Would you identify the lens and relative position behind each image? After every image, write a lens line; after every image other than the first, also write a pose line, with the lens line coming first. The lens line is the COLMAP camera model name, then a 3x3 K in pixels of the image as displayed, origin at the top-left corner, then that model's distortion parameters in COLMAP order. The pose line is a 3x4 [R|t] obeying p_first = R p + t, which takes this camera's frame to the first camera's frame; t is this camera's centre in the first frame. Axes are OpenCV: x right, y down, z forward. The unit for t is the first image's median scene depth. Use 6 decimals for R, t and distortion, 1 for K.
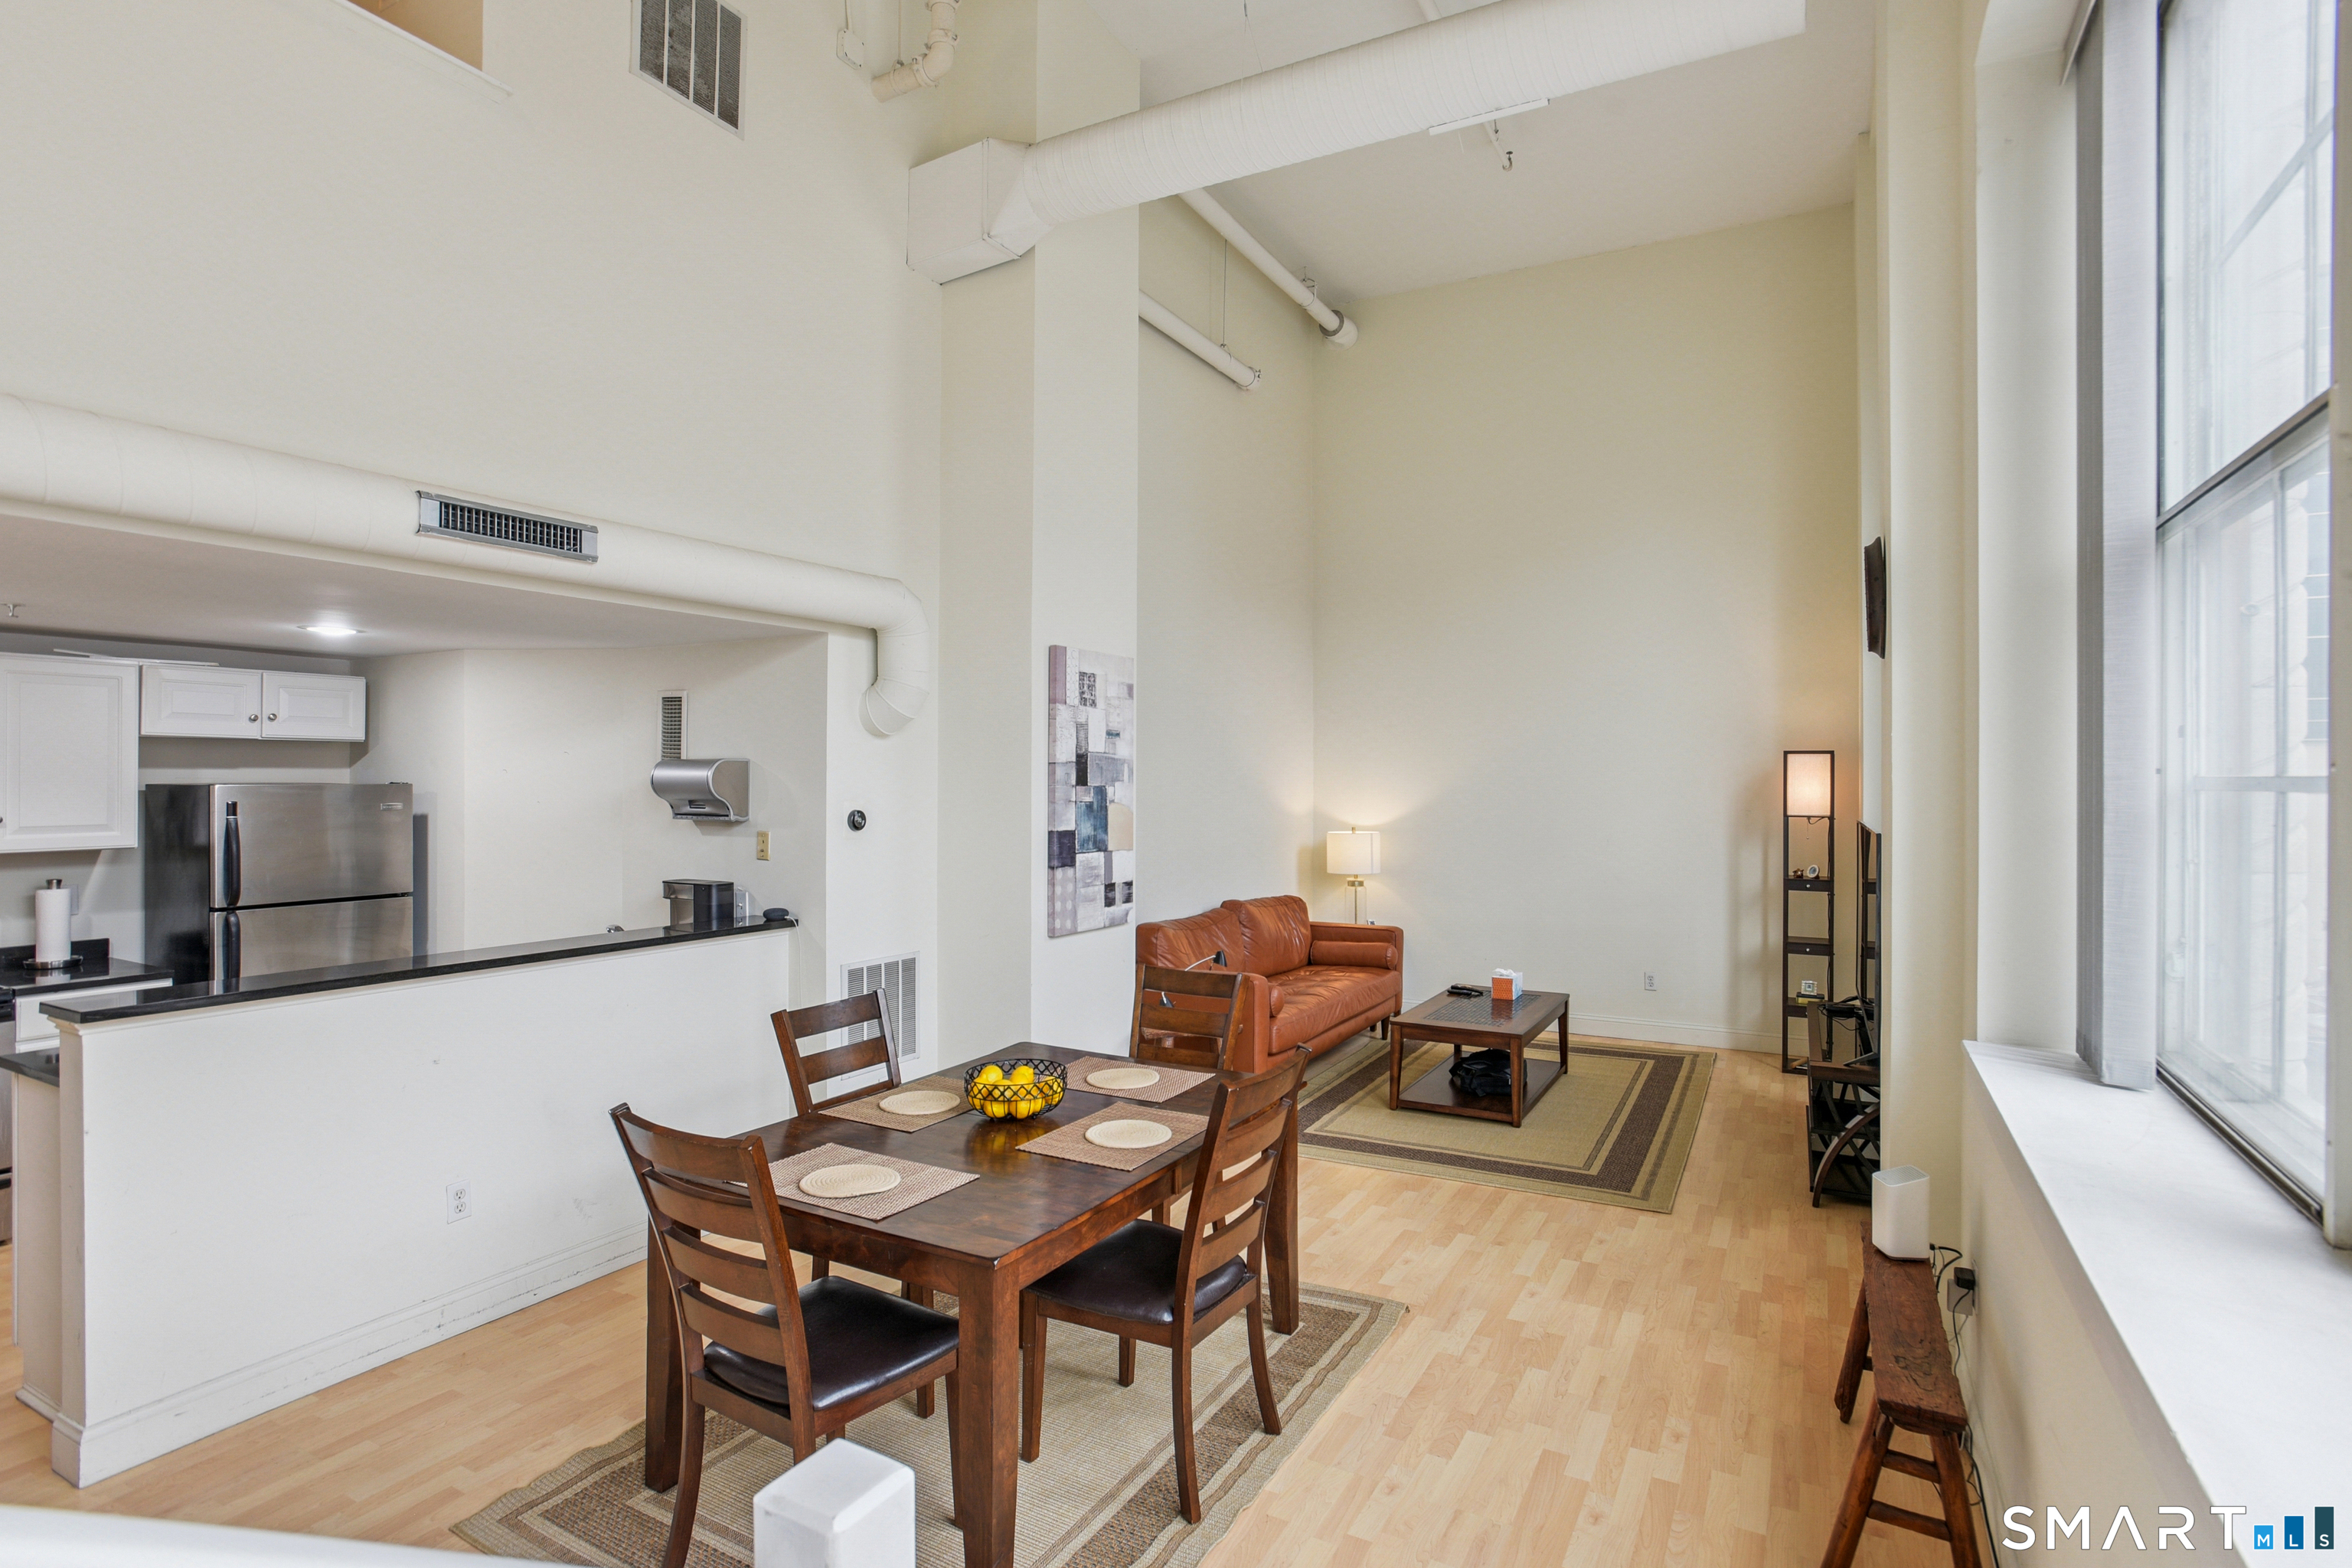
lens RADIAL K [[1147.5, 0, 1168.6], [0, 1147.5, 785.0], [0, 0, 1]] dist [-0.024423, 0.002611]
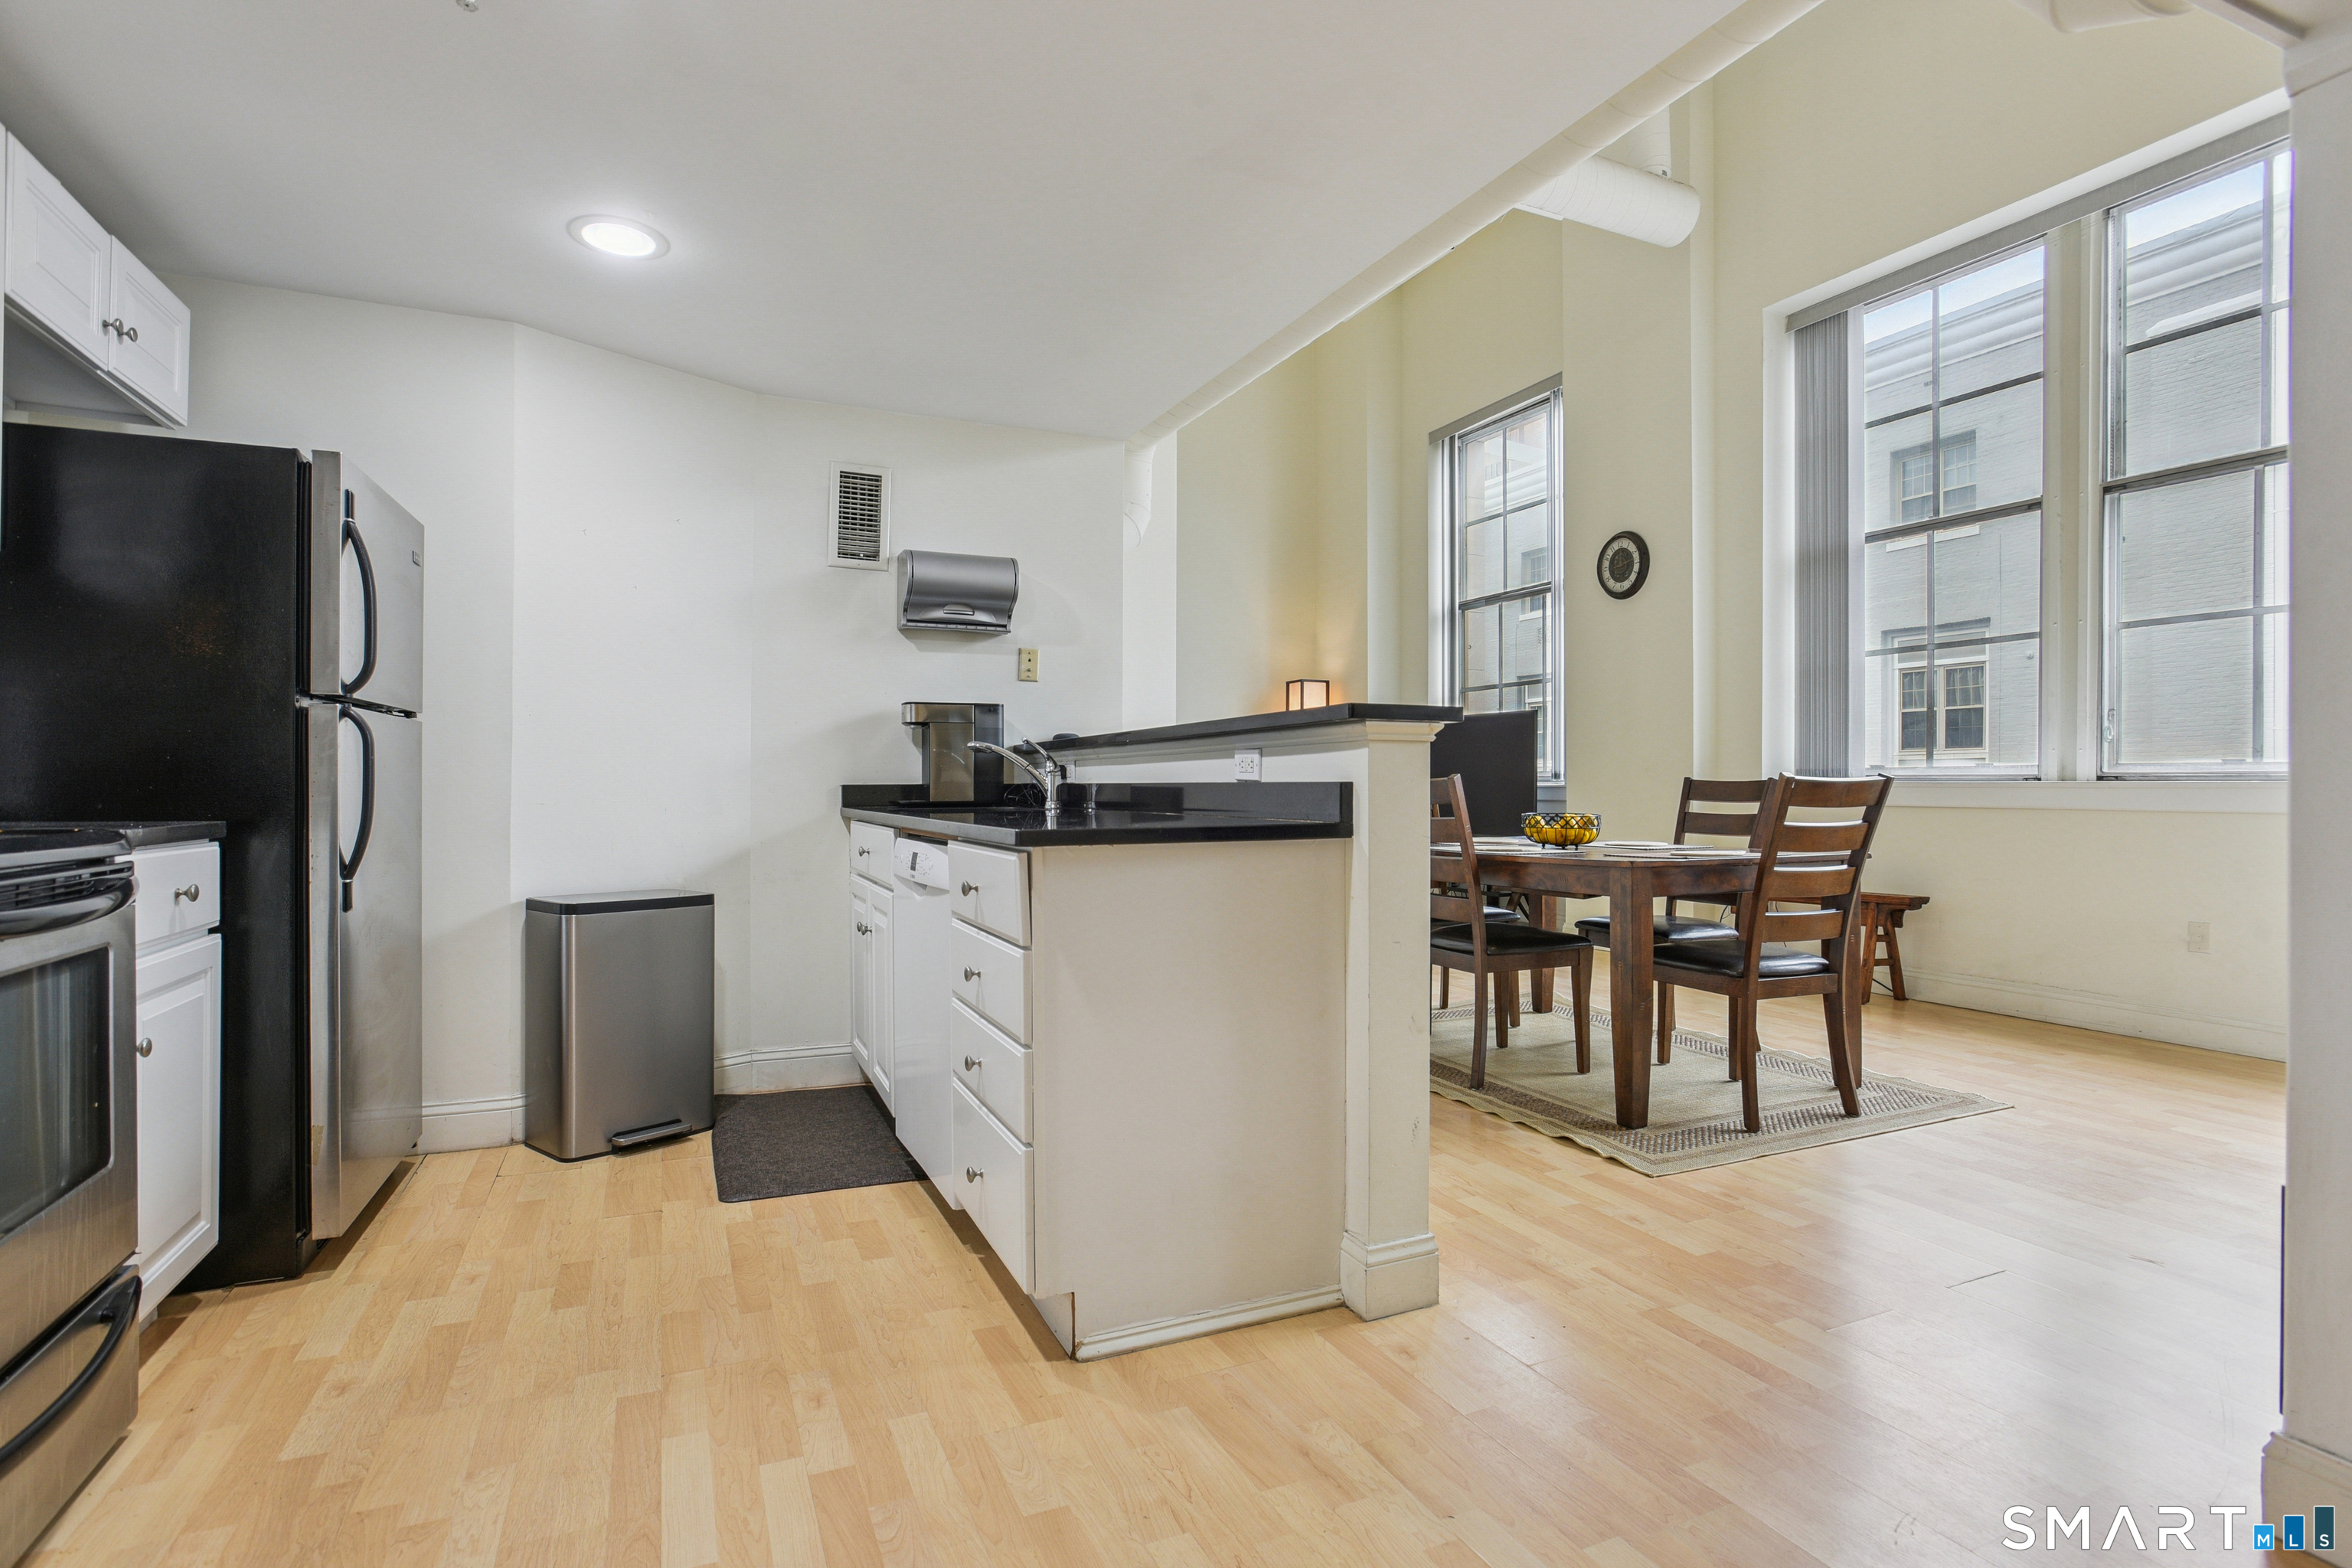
lens RADIAL K [[1147.5, 0, 1173.4], [0, 1147.5, 794.7], [0, 0, 1]] dist [-0.024423, 0.002611]
pose [[0.592438, -0.004687, 0.805603, -0.984318], [-0.002334, 0.999969, 0.007534, 0.144477], [-0.805613, -0.006344, 0.592408, 0.382180]]
